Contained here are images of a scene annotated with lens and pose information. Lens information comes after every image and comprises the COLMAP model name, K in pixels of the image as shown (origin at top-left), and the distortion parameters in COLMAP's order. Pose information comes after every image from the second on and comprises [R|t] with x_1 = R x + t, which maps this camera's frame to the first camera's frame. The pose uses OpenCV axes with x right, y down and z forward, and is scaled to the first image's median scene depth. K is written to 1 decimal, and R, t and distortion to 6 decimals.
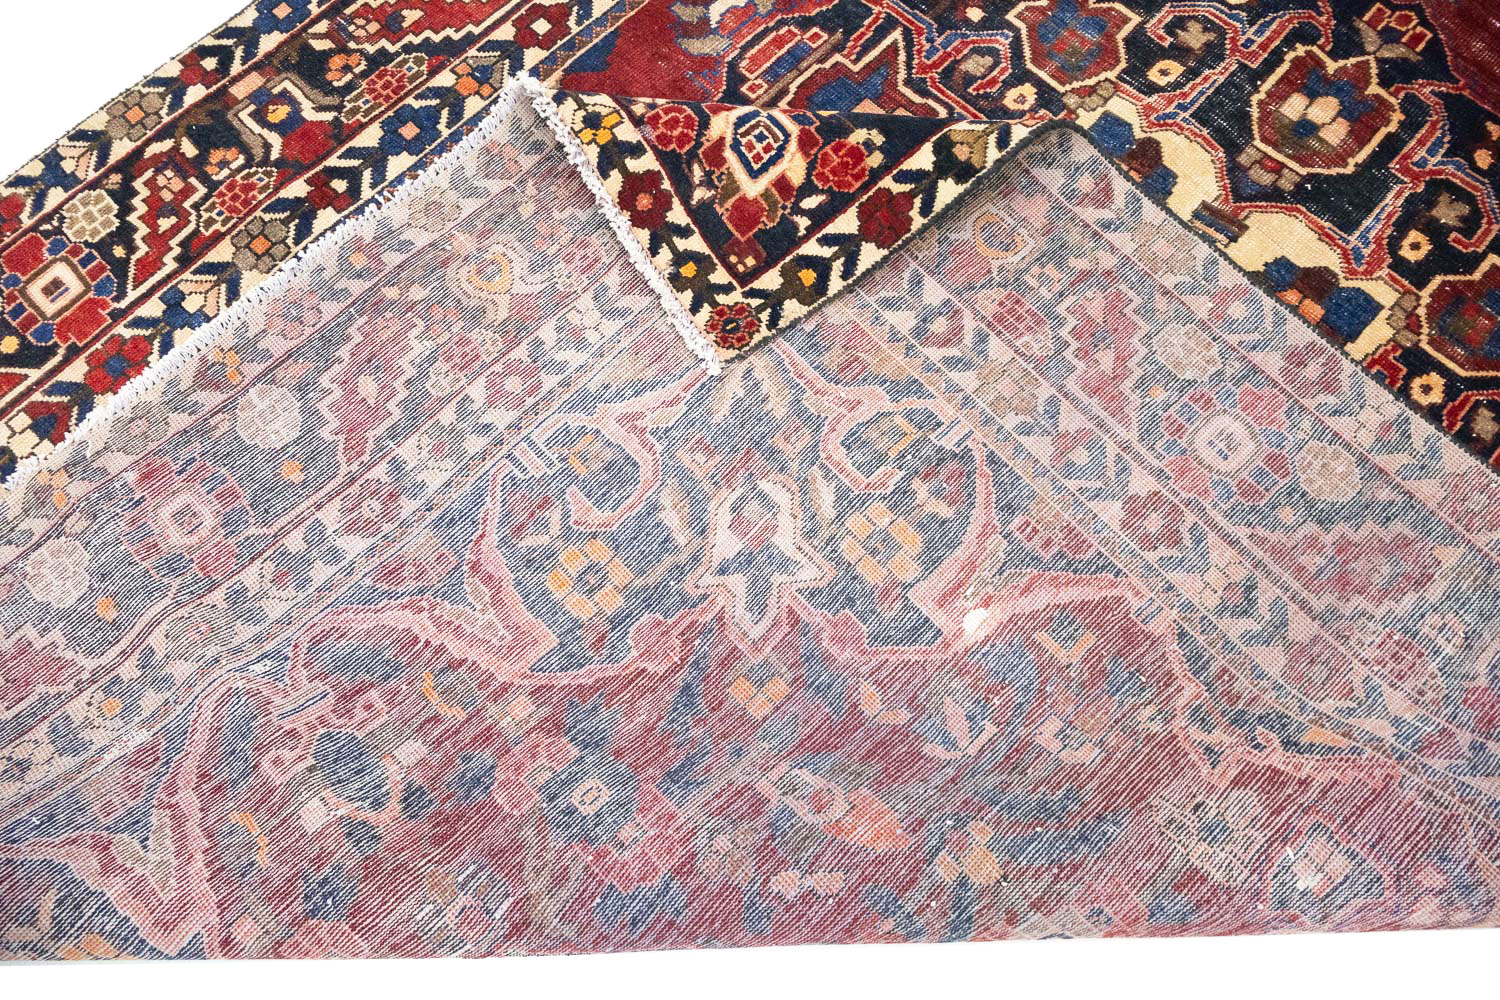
lens RADIAL K [[1247.5, 0, 743.3], [0, 1247.5, 496.7], [0, 0, 1]] dist [0.008708, -0.012889]
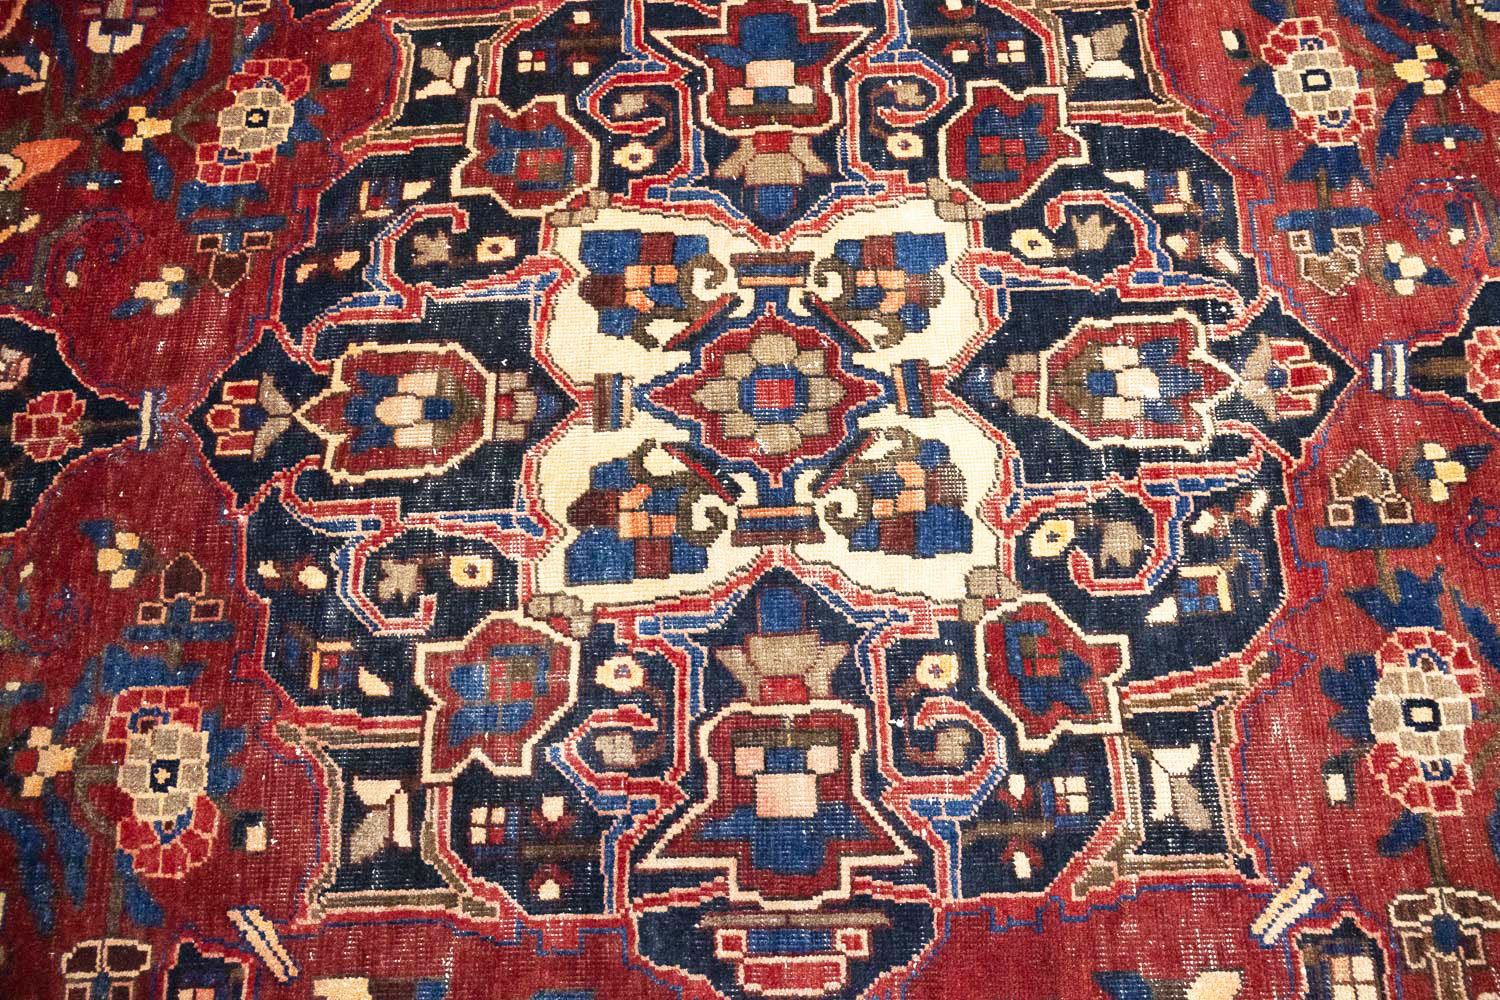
lens RADIAL K [[1247.5, 0, 738.9], [0, 1247.5, 510.9], [0, 0, 1]] dist [0.008708, -0.012889]
pose [[-0.703063, -0.663750, 0.255222, 0.037812], [0.672303, -0.503430, 0.542740, -0.651653], [-0.231757, 0.553167, 0.800184, 0.301530]]
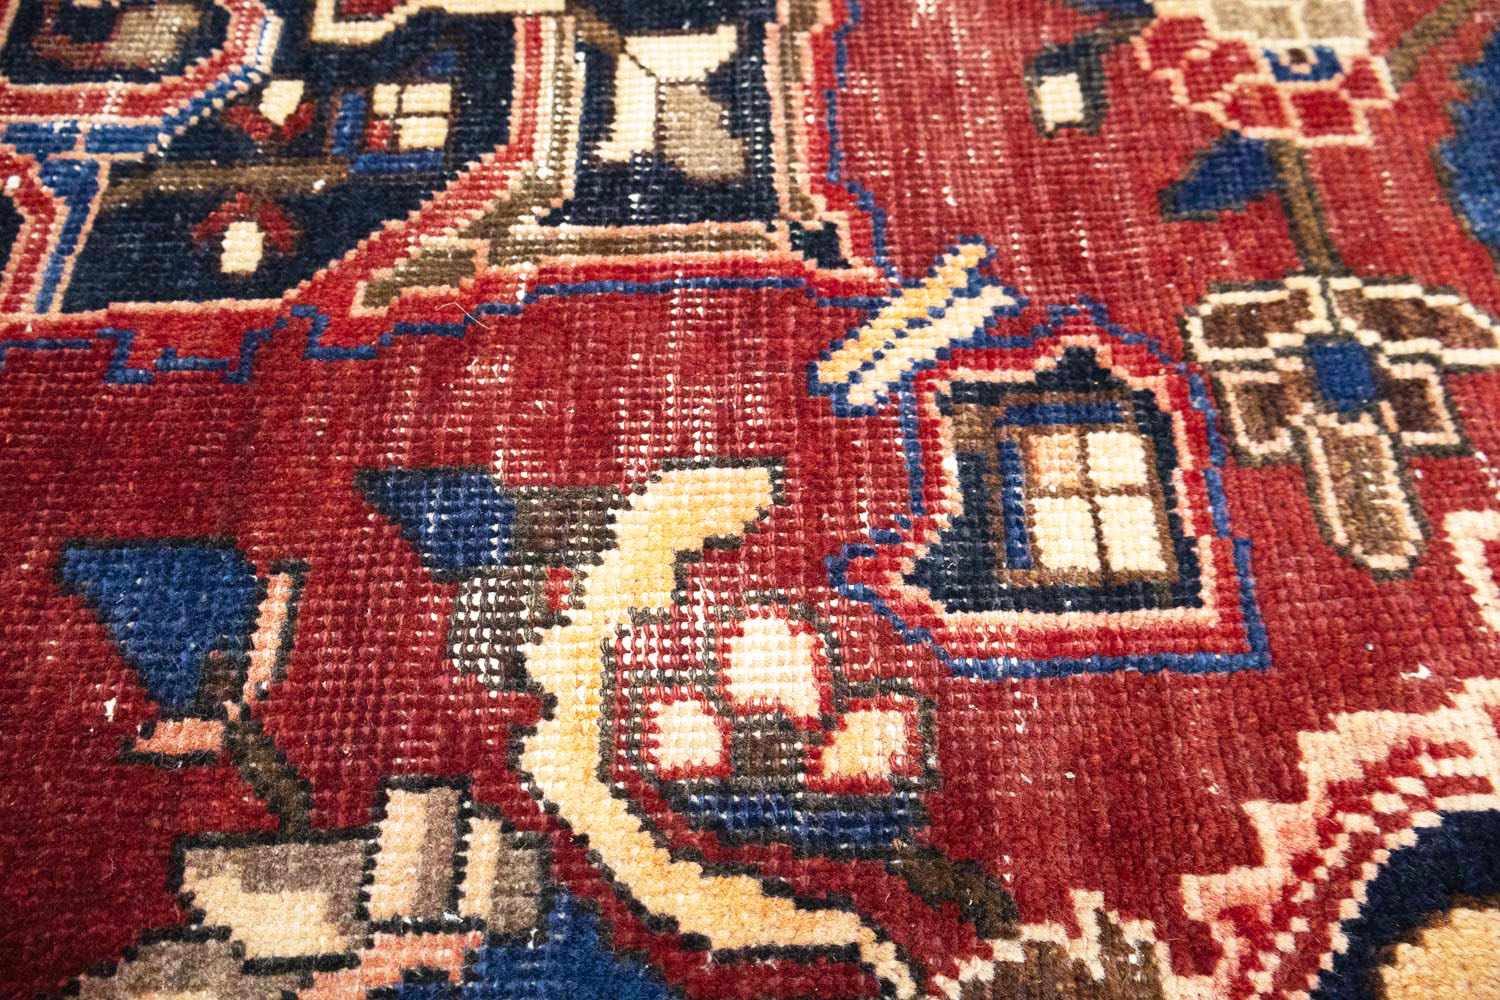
lens RADIAL K [[1247.5, 0, 763.5], [0, 1247.5, 509.3], [0, 0, 1]] dist [0.008708, -0.012889]
pose [[-0.704081, -0.612570, 0.359206, -0.256865], [0.664191, -0.389114, 0.638311, -0.363877], [-0.251238, 0.688004, 0.680831, 0.797250]]
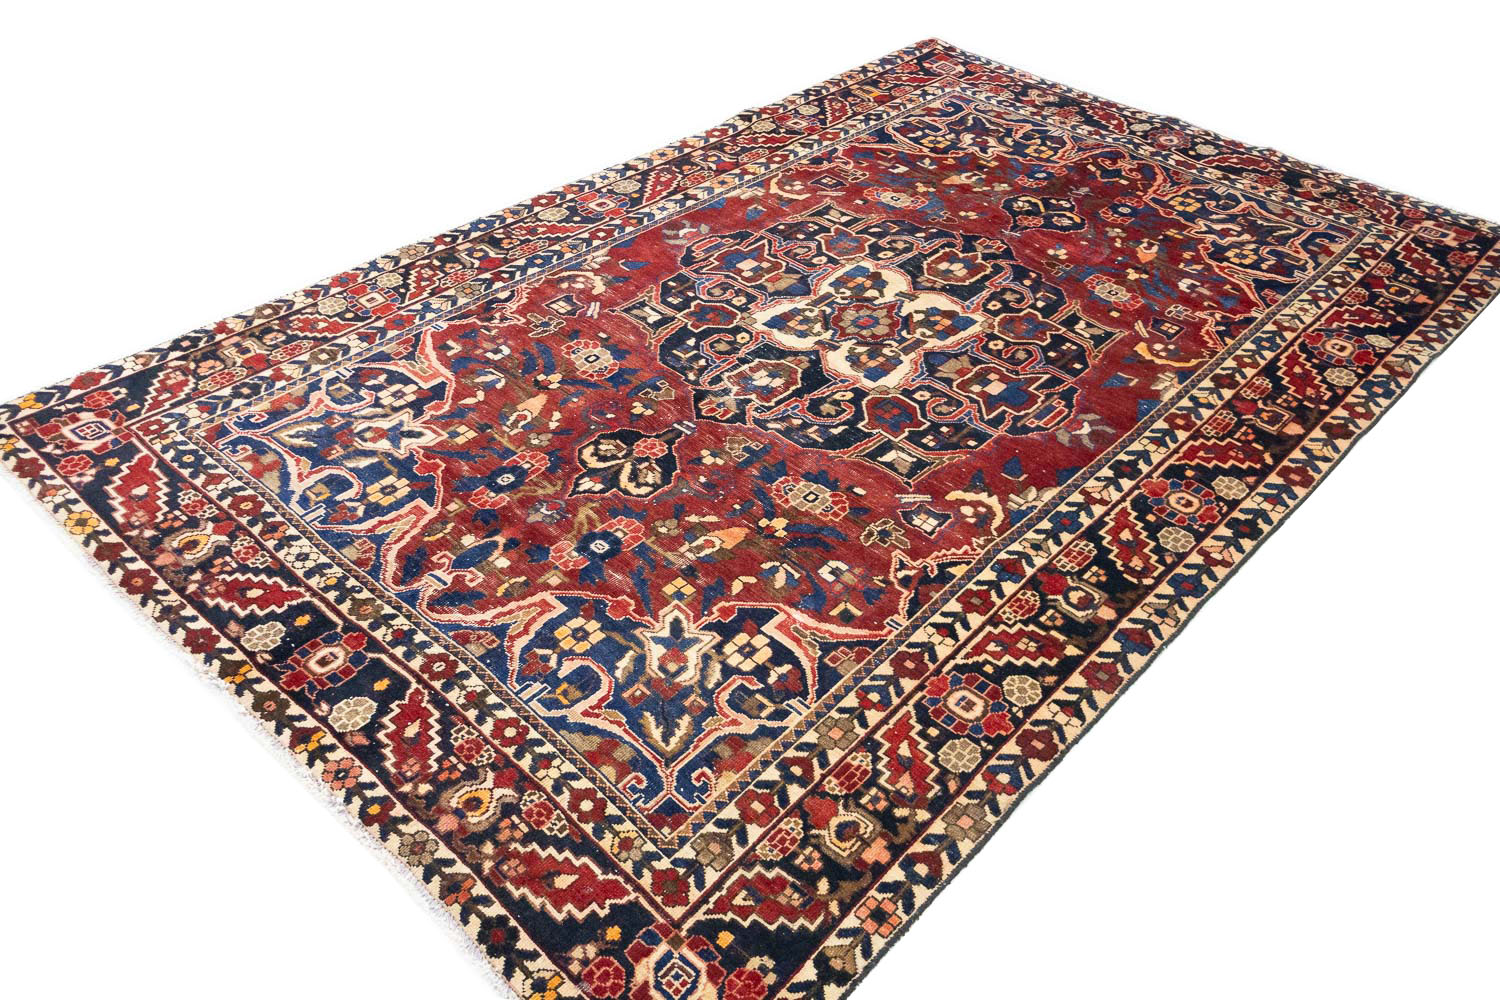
lens RADIAL K [[1247.5, 0, 735.0], [0, 1247.5, 489.7], [0, 0, 1]] dist [0.008708, -0.012889]
pose [[0.999345, 0.032484, 0.015919, 0.052620], [-0.020829, 0.876498, -0.480955, 1.099624], [-0.029576, 0.480309, 0.876600, -0.726474]]
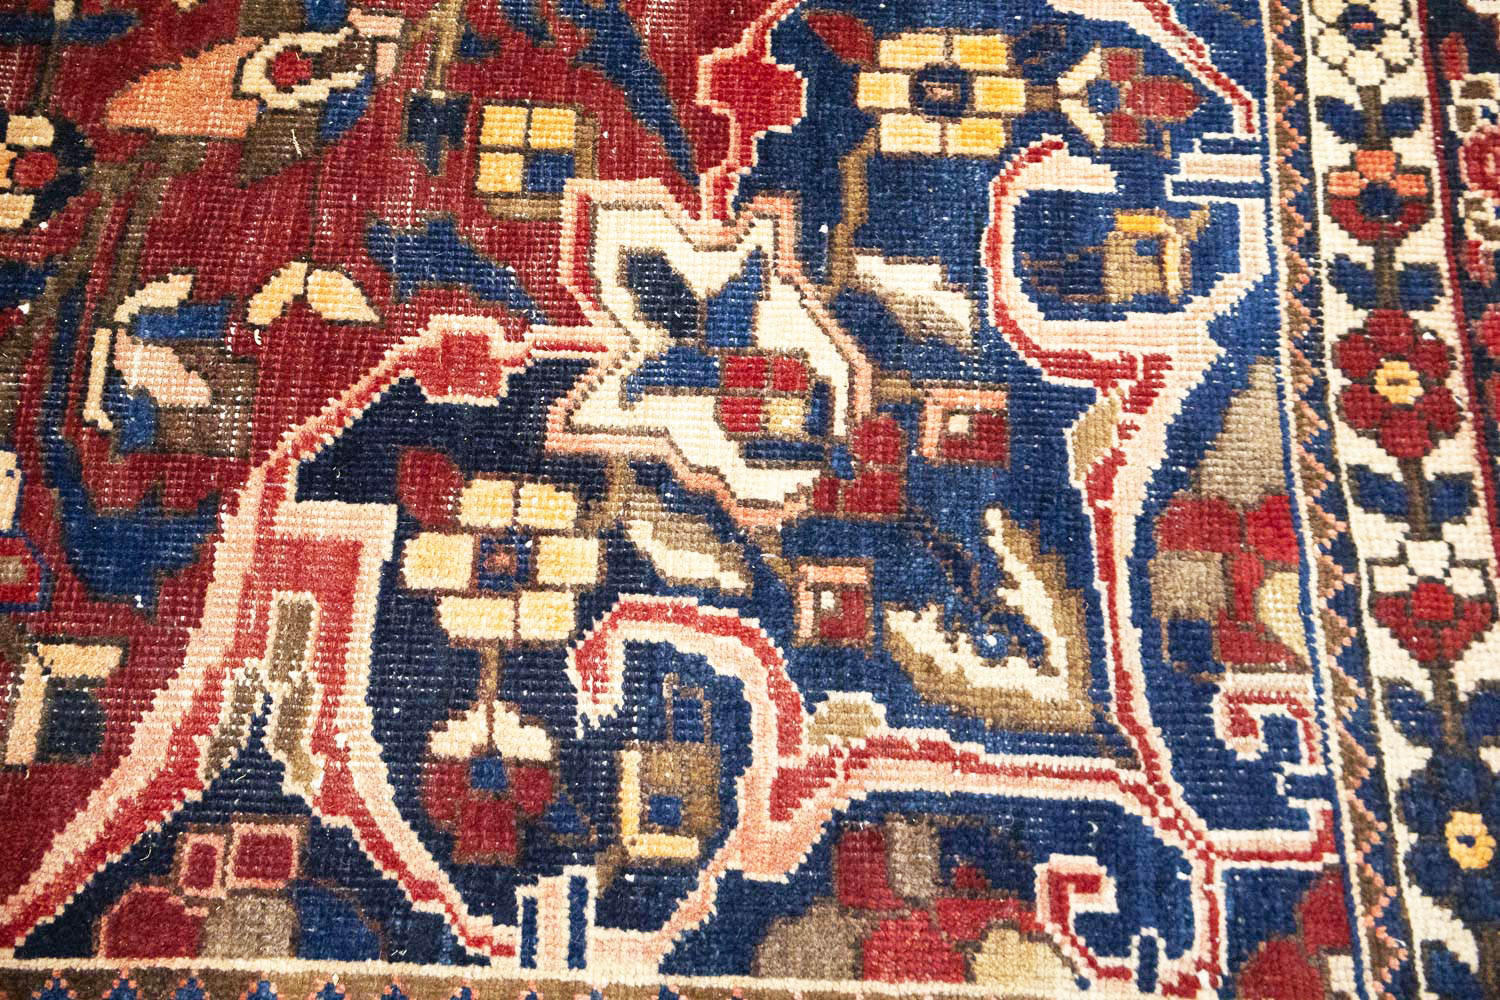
lens RADIAL K [[1247.5, 0, 745.5], [0, 1247.5, 495.0], [0, 0, 1]] dist [0.008708, -0.012889]
pose [[-0.657468, -0.720121, 0.221726, -0.547302], [0.697108, -0.469661, 0.541719, -0.064633], [-0.285967, 0.510730, 0.810789, 0.505034]]
